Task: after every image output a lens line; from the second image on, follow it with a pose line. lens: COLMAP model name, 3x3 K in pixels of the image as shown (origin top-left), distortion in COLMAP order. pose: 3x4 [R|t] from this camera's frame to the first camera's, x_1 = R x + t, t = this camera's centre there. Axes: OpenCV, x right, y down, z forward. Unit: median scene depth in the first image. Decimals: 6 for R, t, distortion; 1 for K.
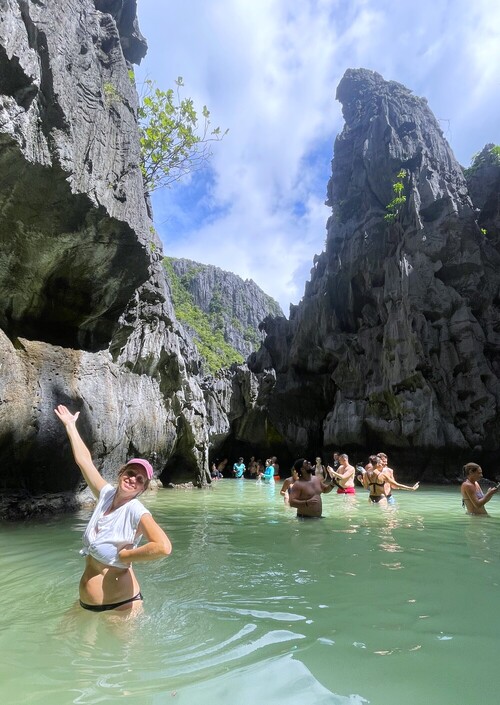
lens RADIAL K [[344.3, 0, 247.2], [0, 344.3, 371.3], [0, 0, 1]] dist [0.015755, 0.001196]
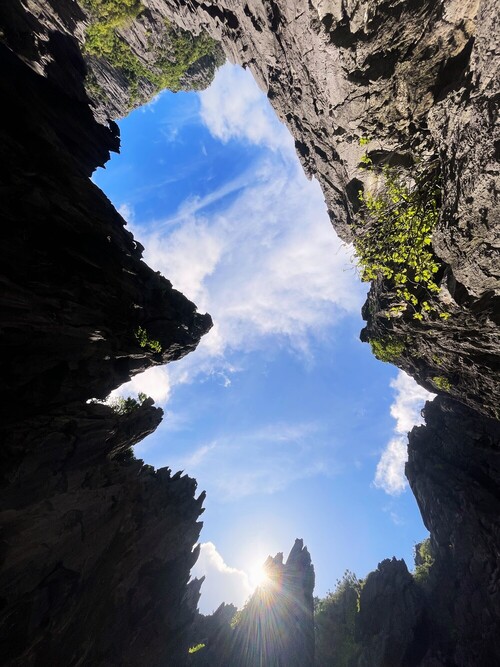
lens RADIAL K [[267.3, 0, 249.1], [0, 267.3, 331.9], [0, 0, 1]] dist [-0.002201, -0.000435]
pose [[-0.701367, 0.703709, 0.113479, 0.110864], [-0.439420, -0.301506, -0.846170, 0.102557], [-0.561243, -0.643341, 0.520690, 0.486059]]
